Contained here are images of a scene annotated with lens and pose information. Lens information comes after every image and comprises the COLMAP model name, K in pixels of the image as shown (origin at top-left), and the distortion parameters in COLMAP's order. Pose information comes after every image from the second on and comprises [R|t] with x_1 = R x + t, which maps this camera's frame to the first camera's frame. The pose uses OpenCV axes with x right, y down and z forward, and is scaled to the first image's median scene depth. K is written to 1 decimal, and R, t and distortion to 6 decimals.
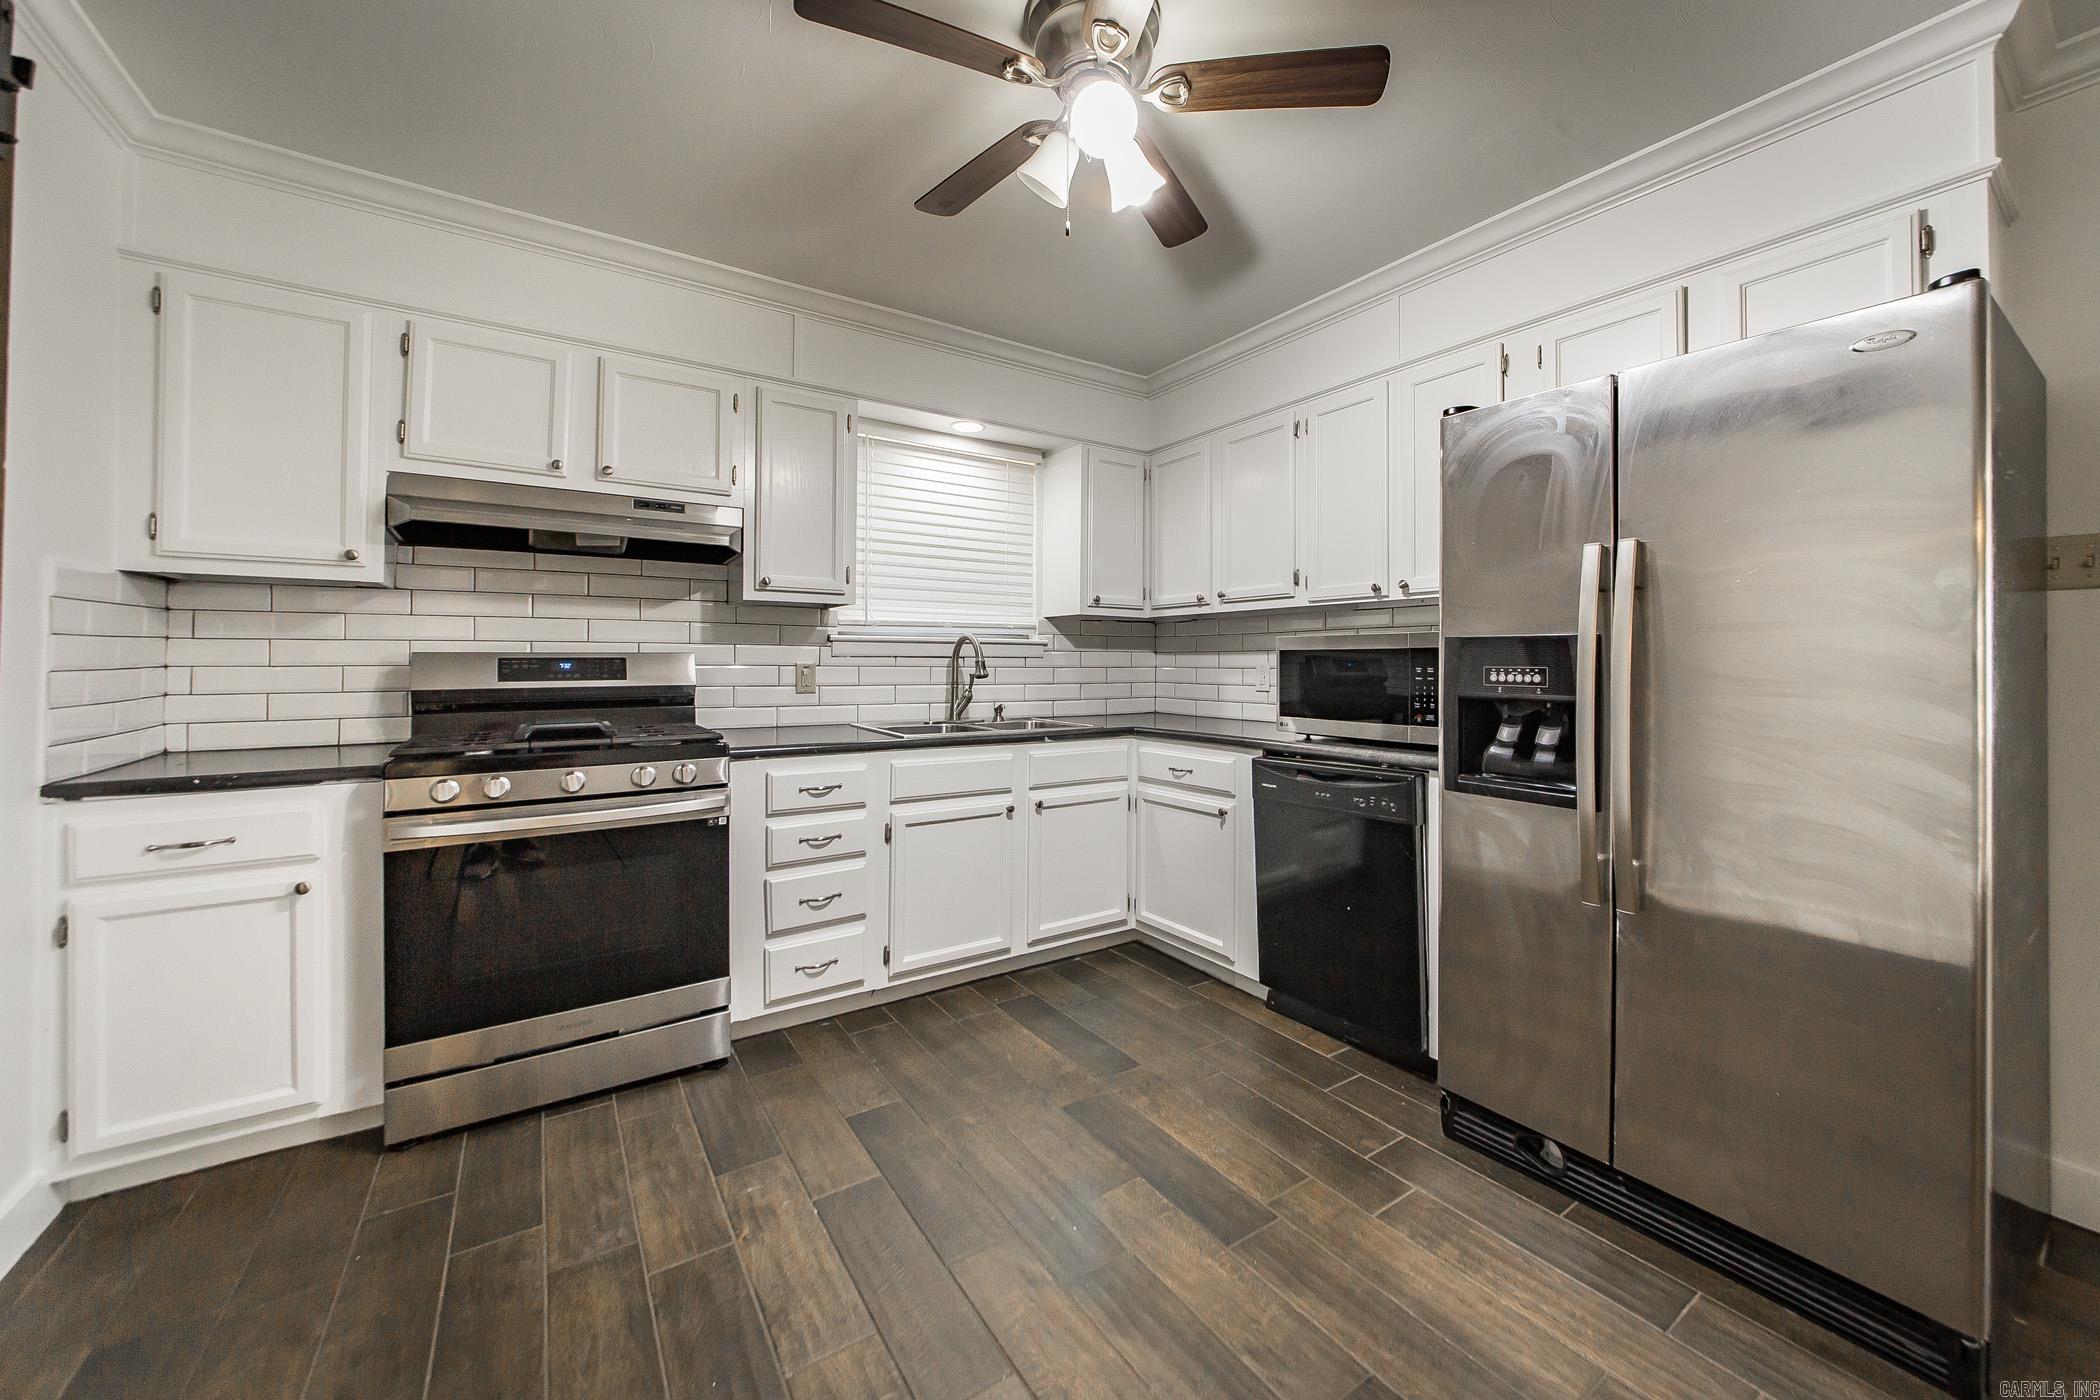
lens RADIAL K [[773.1, 0, 1054.2], [0, 773.1, 640.6], [0, 0, 1]] dist [-0.001149, -0.000202]
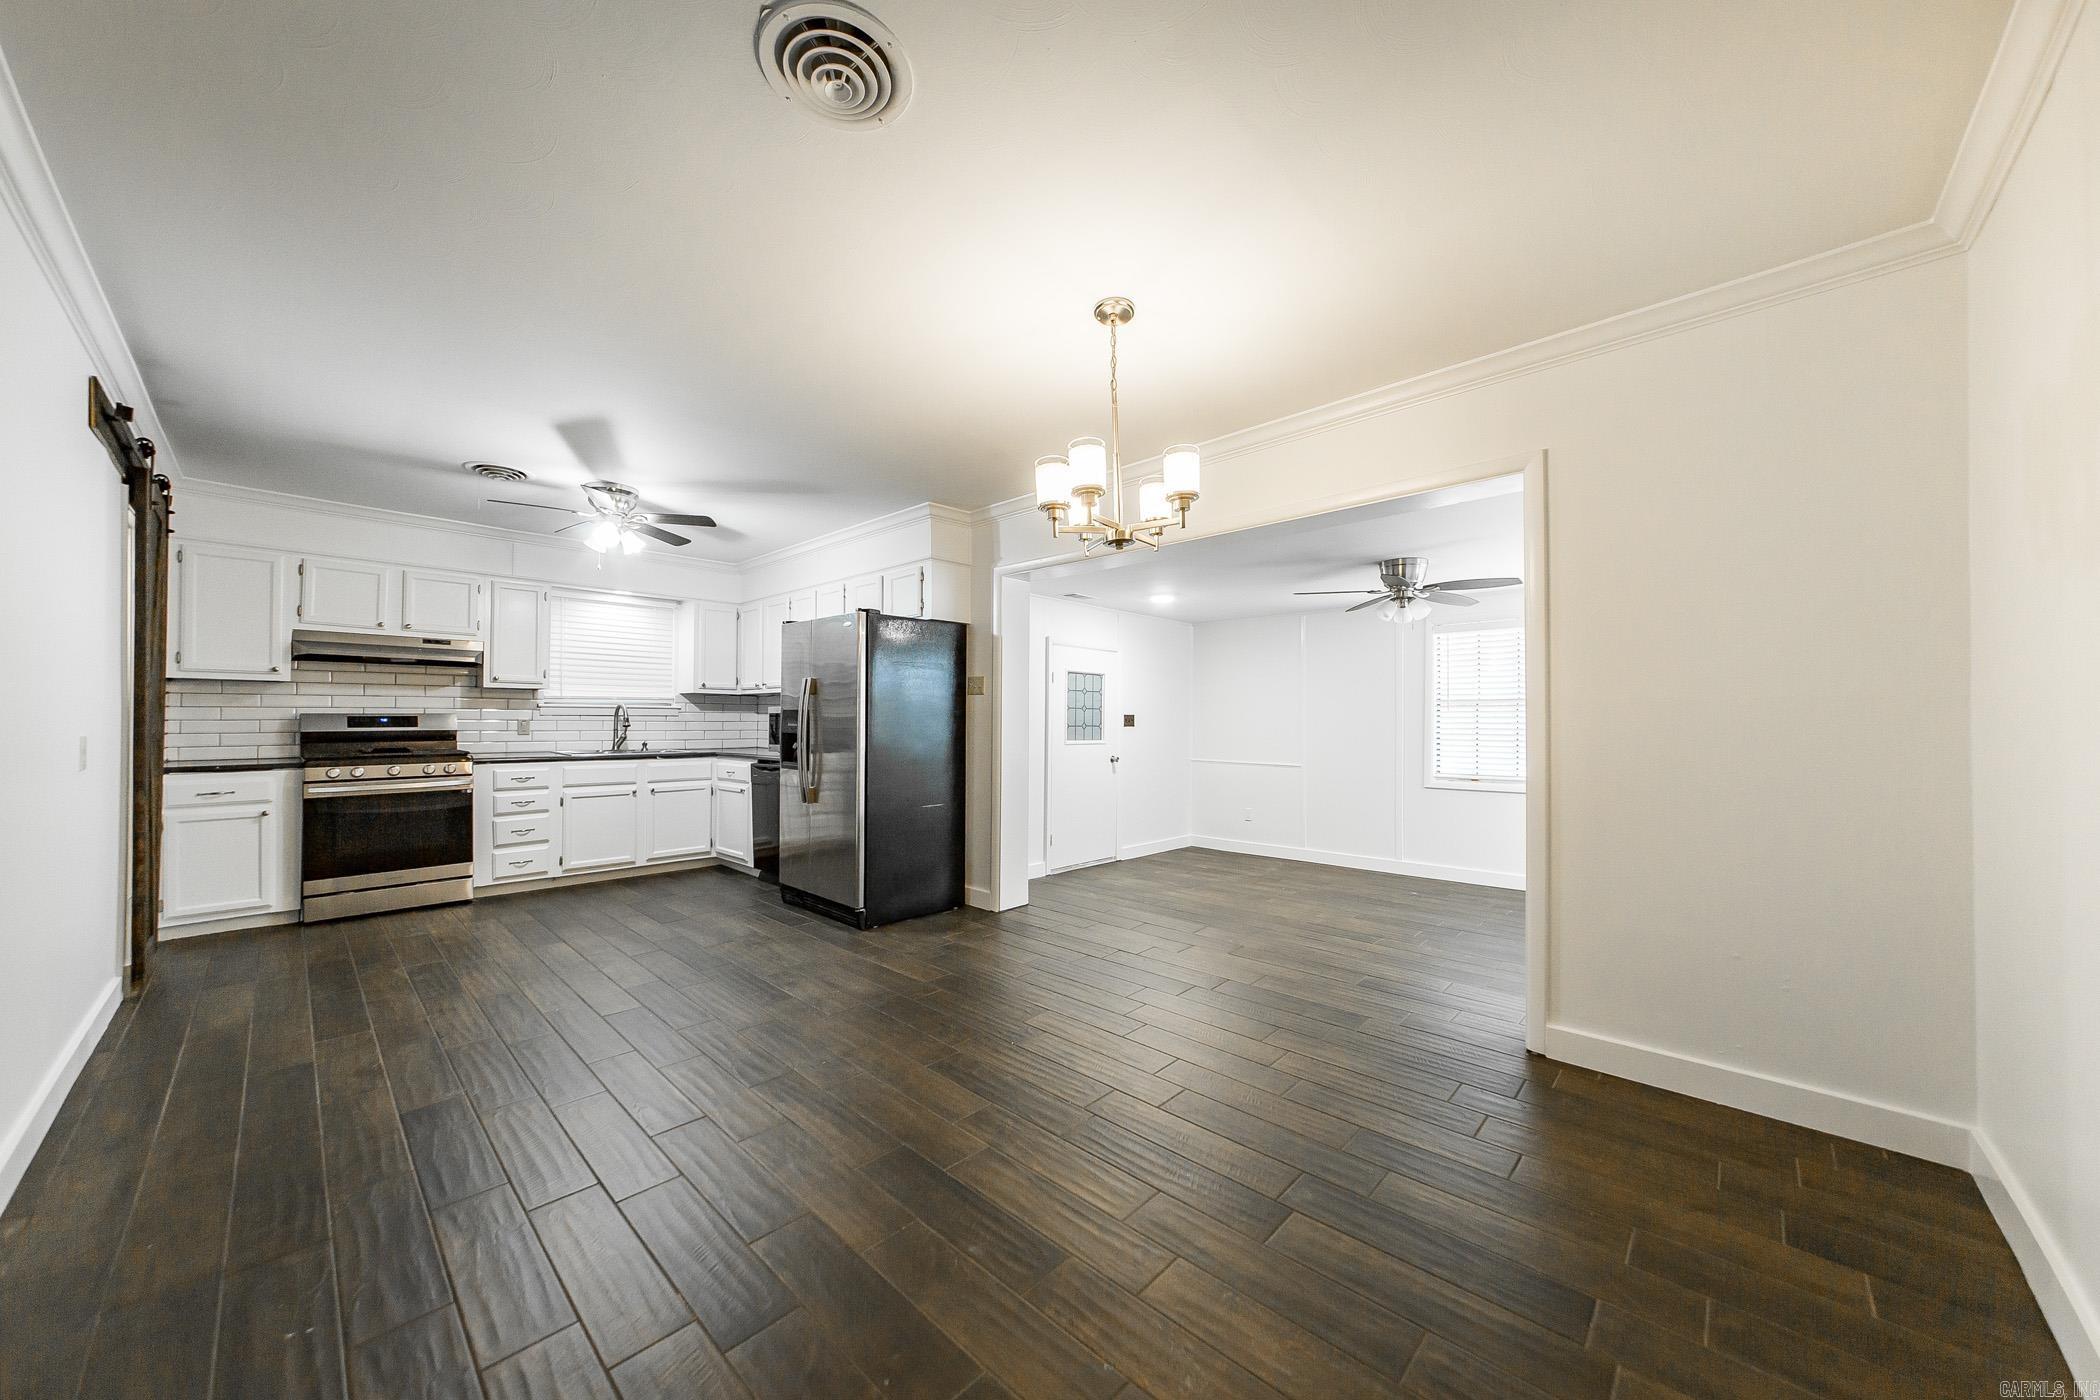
lens RADIAL K [[742.7, 0, 1023.9], [0, 742.7, 701.0], [0, 0, 1]] dist [0.000605, 0.000200]
pose [[0.978158, 0.006327, 0.207768, 0.615674], [-0.007268, 0.999966, 0.003768, -0.037454], [-0.207737, -0.005196, 0.978171, -1.274810]]
